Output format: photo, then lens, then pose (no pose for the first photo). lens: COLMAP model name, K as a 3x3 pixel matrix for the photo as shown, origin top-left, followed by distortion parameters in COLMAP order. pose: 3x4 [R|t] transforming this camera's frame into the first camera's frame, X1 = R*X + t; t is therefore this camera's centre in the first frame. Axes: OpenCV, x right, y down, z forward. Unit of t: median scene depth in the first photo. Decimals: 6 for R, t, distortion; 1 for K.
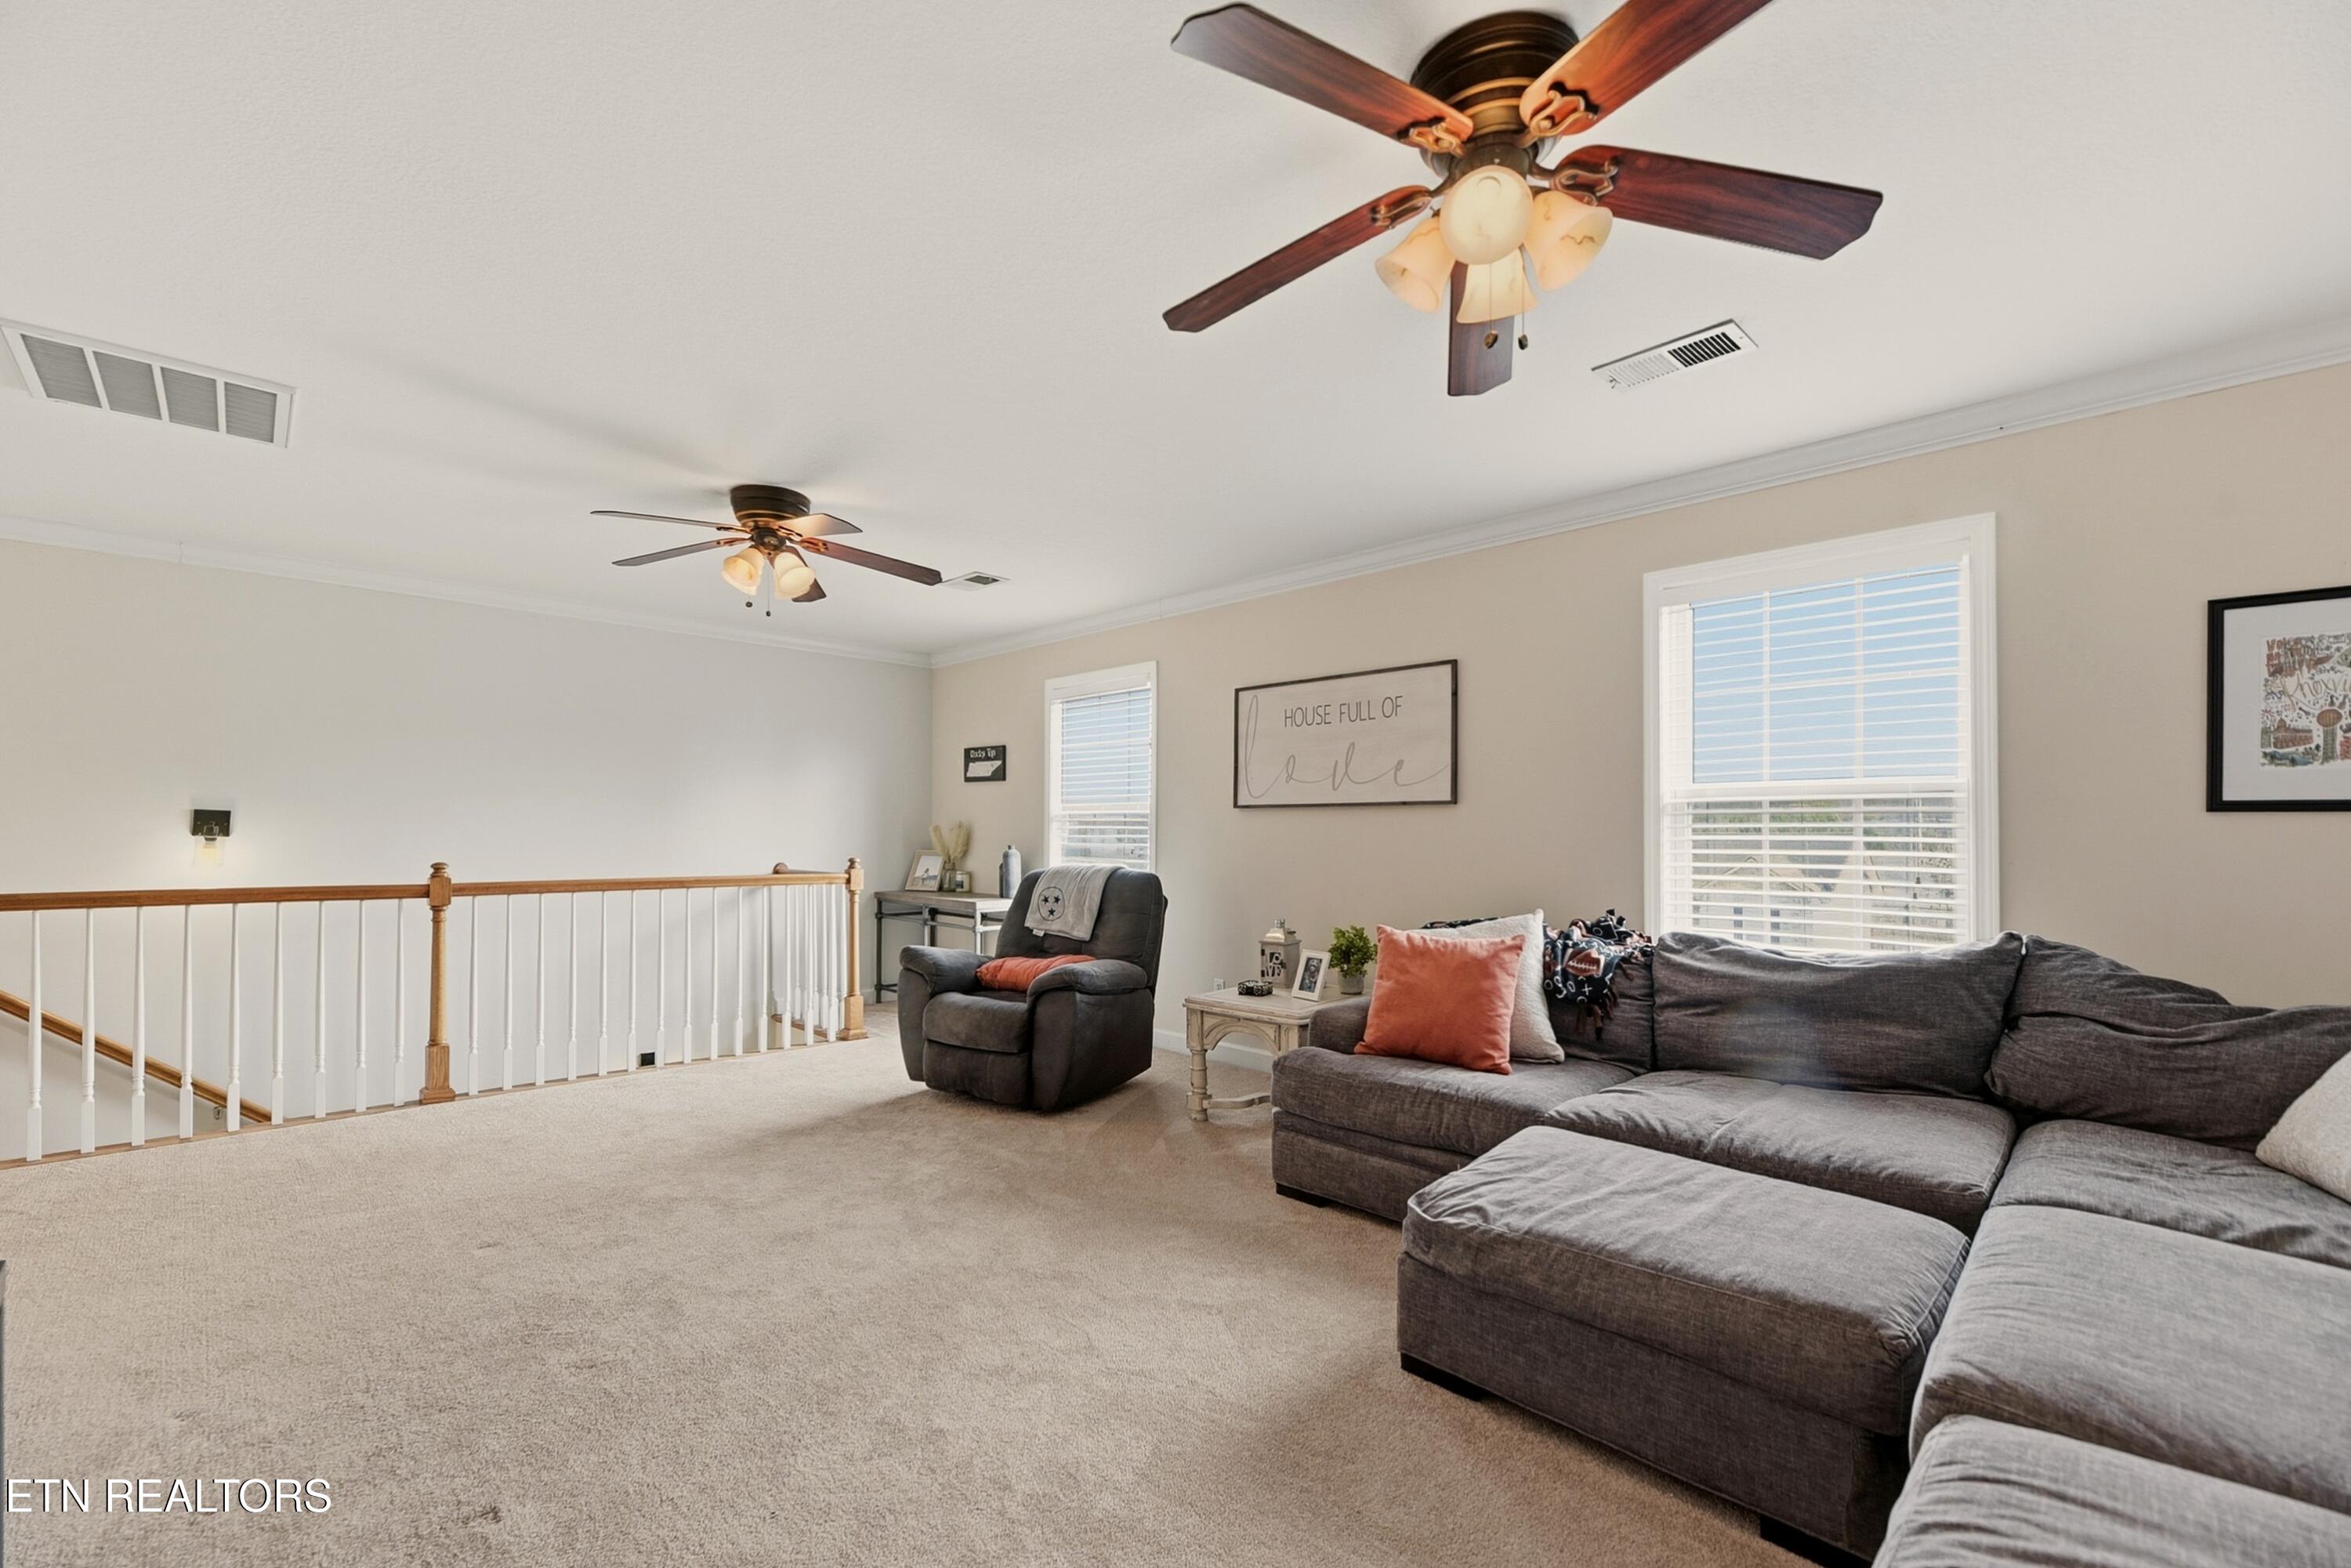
lens RADIAL K [[975.5, 0, 1154.7], [0, 975.5, 806.4], [0, 0, 1]] dist [-0.000771, -0.000110]
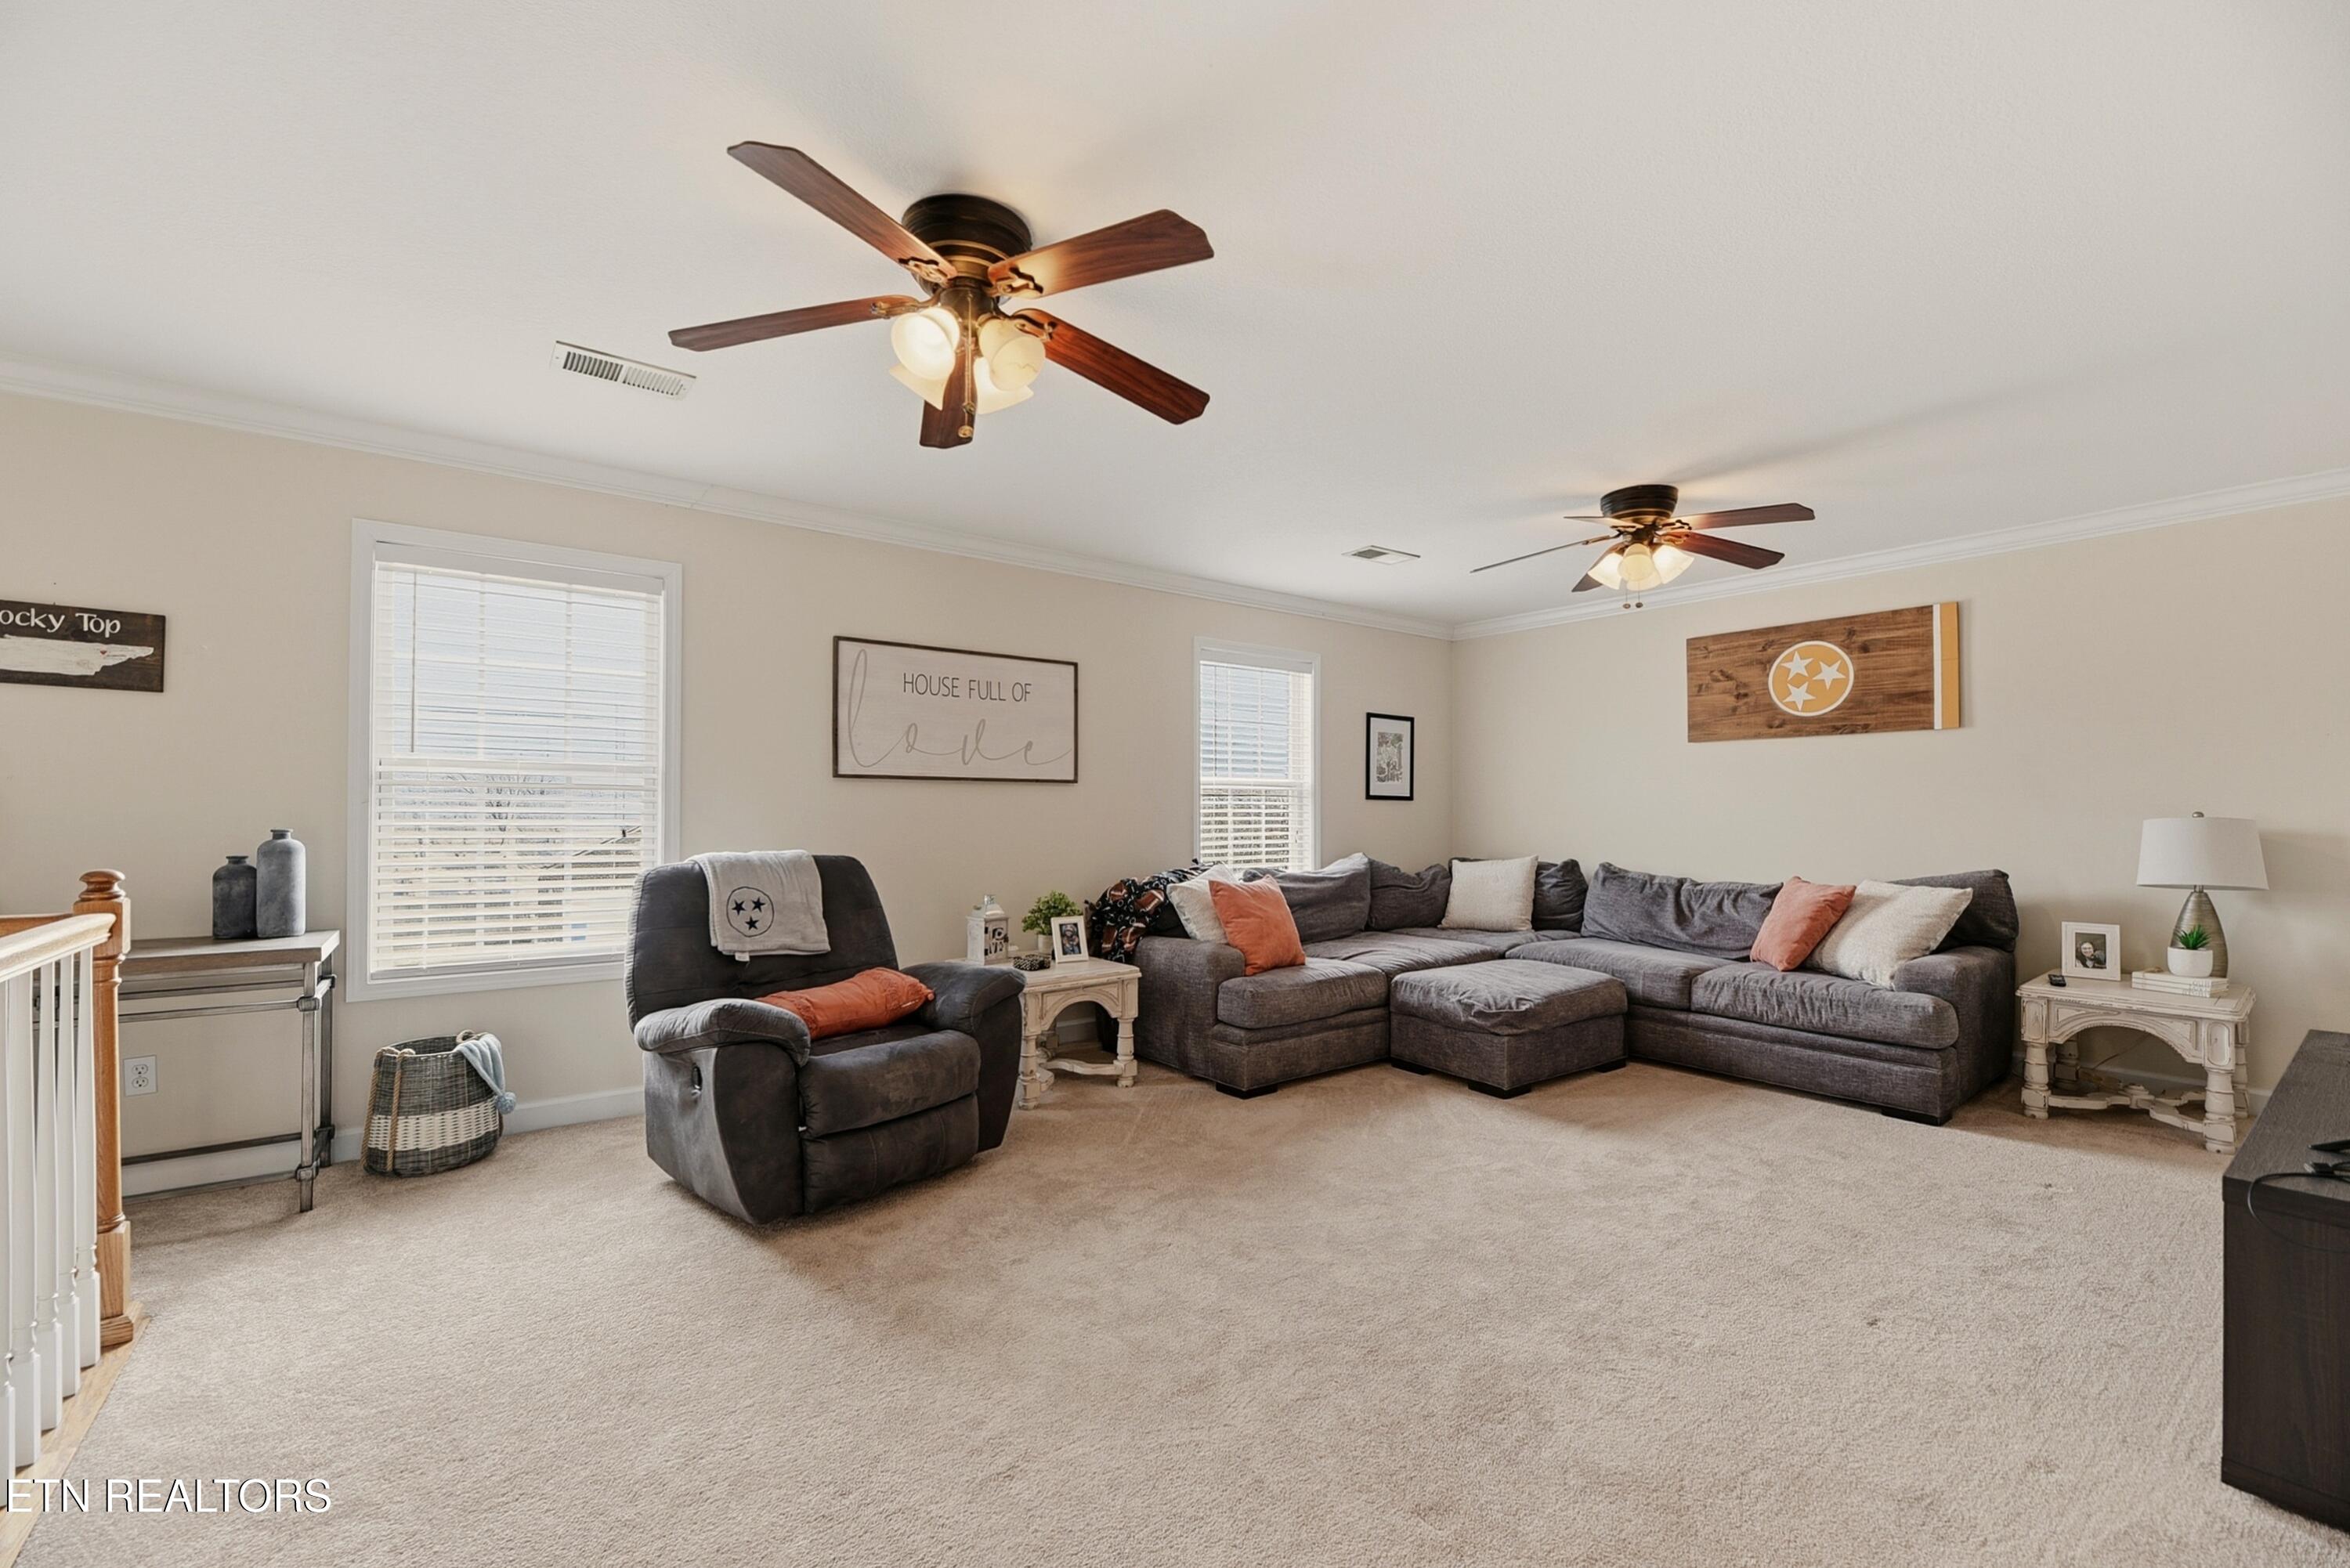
lens RADIAL K [[975.0, 0, 1154.2], [0, 975.0, 806.4], [0, 0, 1]] dist [-0.000771, -0.000110]
pose [[0.136352, 0.001502, 0.990659, -0.820027], [-0.029832, 0.999552, 0.002590, 0.018670], [-0.990211, -0.029907, 0.136336, 0.702447]]
